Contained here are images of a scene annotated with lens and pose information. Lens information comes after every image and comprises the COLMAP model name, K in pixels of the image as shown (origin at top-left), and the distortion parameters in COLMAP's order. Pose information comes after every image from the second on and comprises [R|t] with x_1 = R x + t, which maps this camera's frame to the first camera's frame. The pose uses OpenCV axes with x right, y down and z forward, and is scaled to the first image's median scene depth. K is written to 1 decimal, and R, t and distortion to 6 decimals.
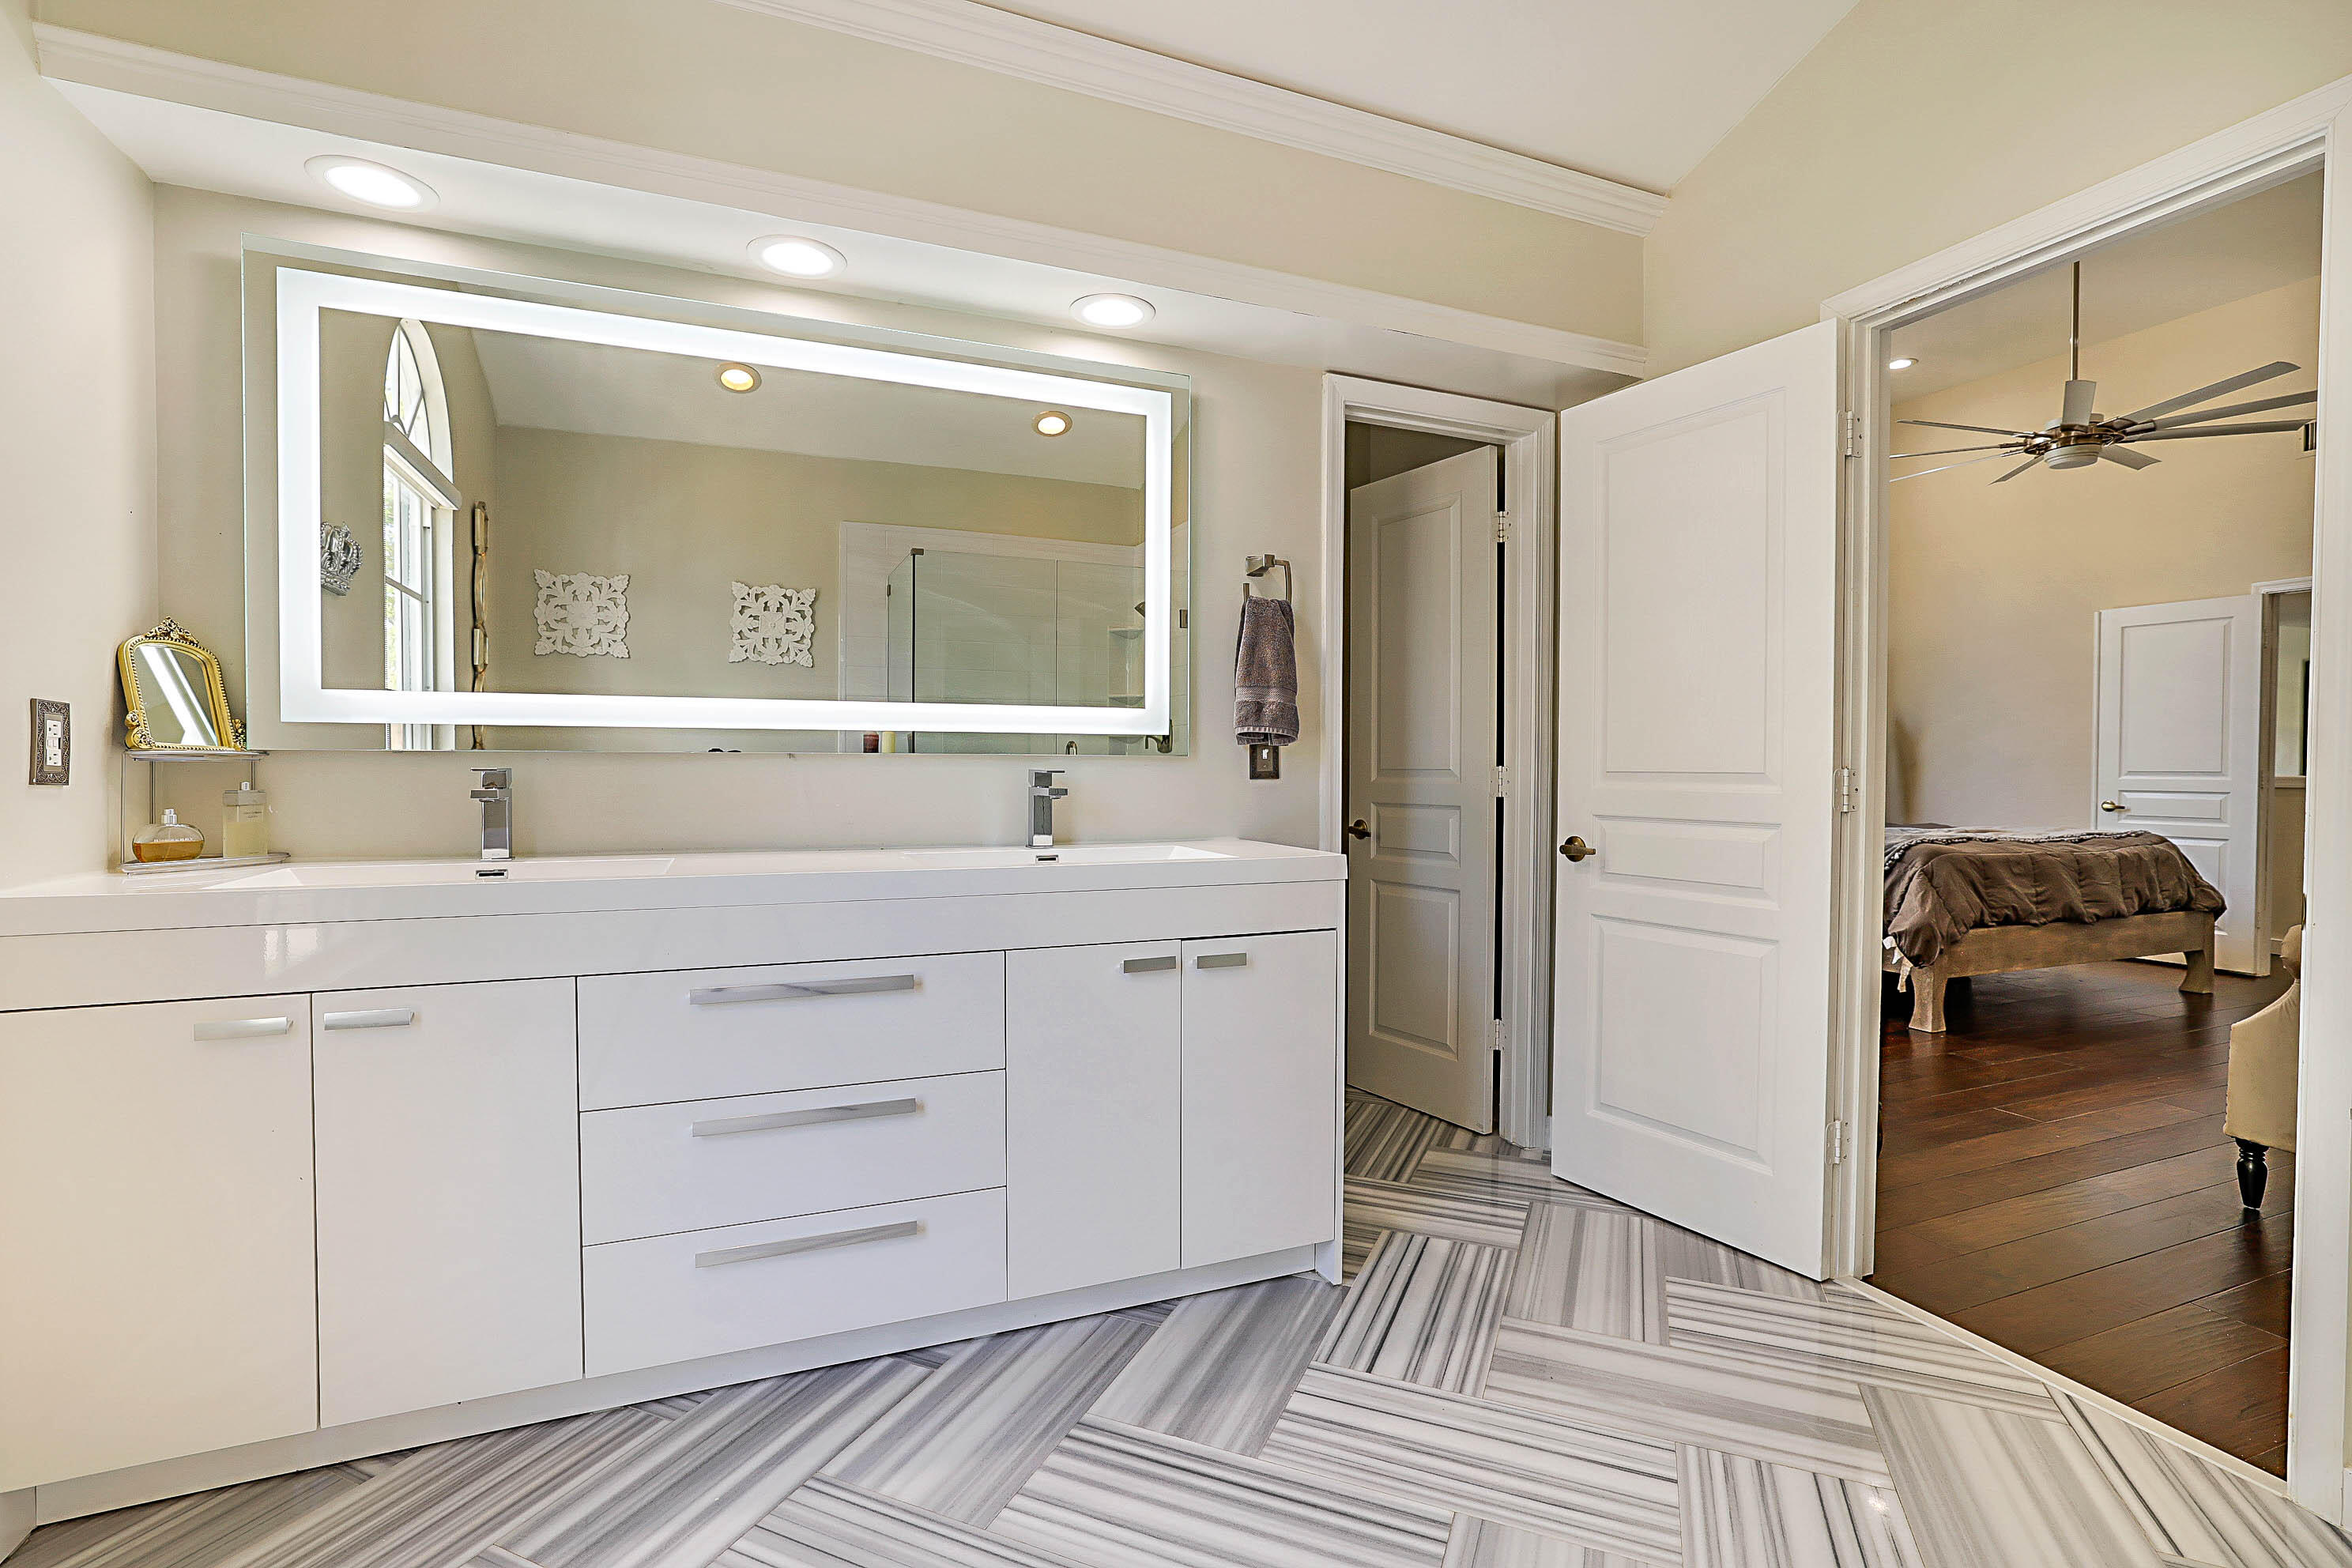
lens RADIAL K [[1096.7, 0, 1168.2], [0, 1096.7, 789.1], [0, 0, 1]] dist [-0.002189, 0.002462]
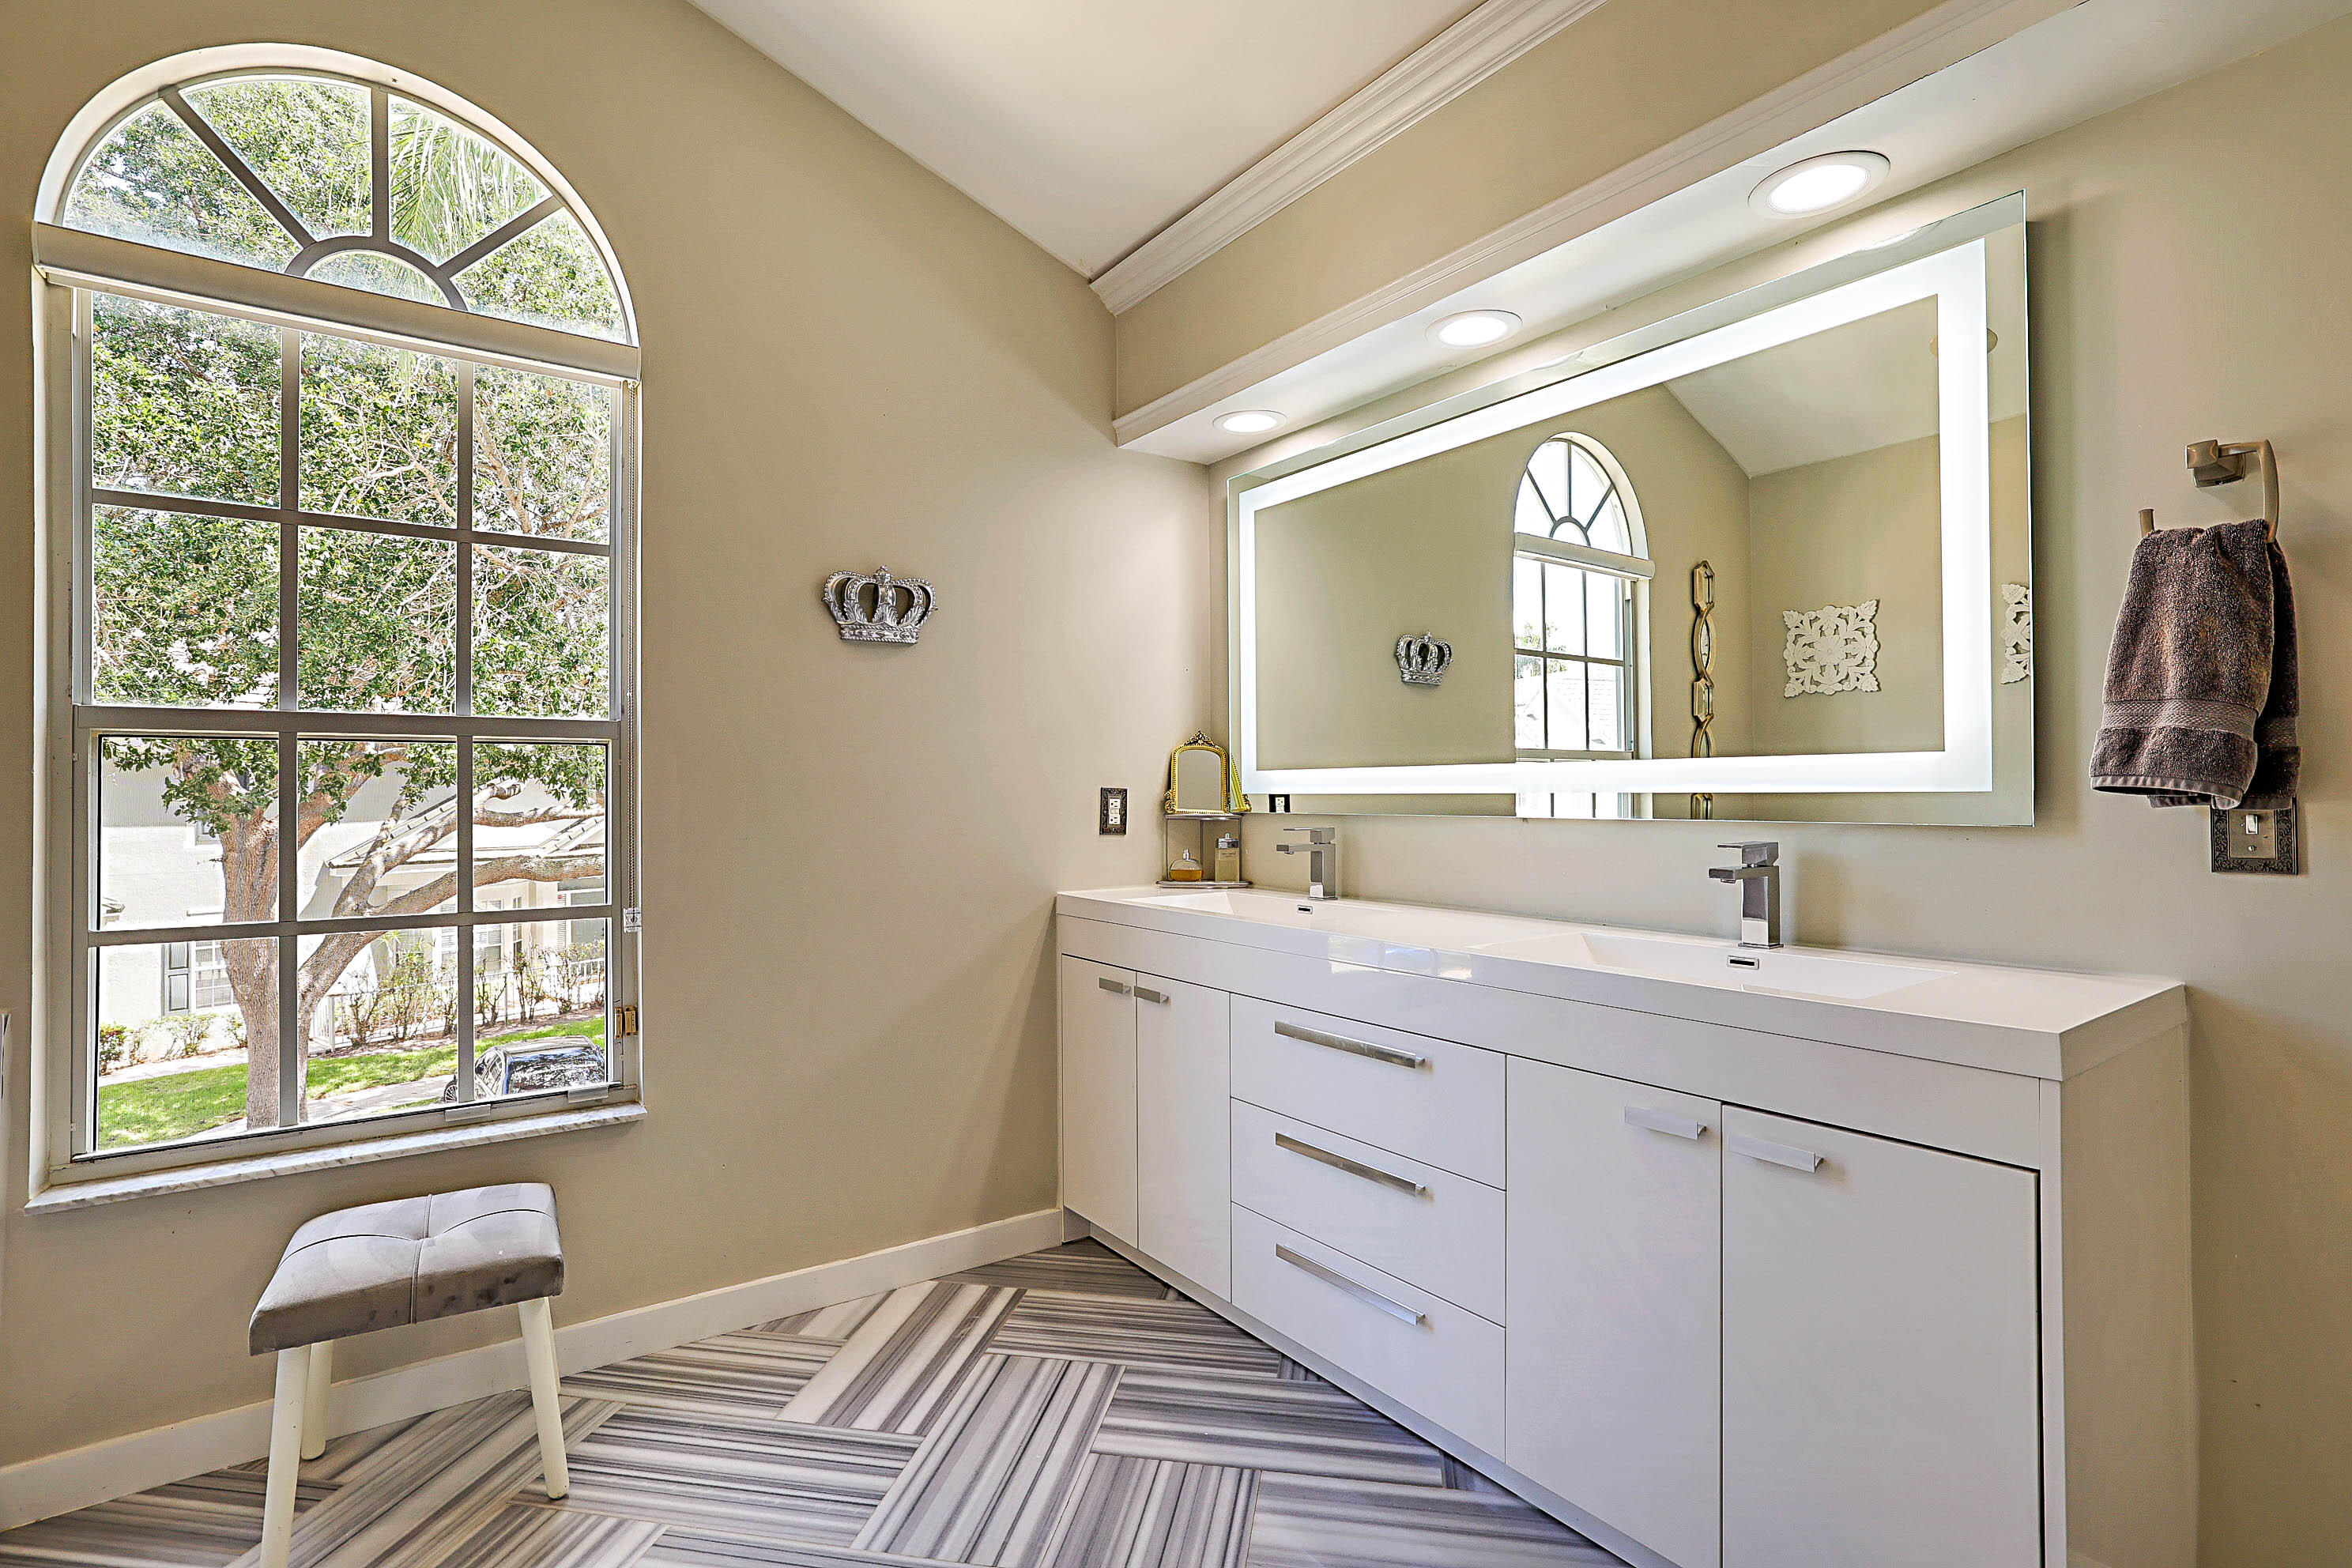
lens RADIAL K [[1109.5, 0, 1150.2], [0, 1109.5, 793.1], [0, 0, 1]] dist [-0.023379, 0.010086]
pose [[0.227458, -0.005093, -0.973774, 0.488385], [-0.014233, 0.999862, -0.008554, -0.036449], [0.973684, 0.015806, 0.227355, 0.405594]]
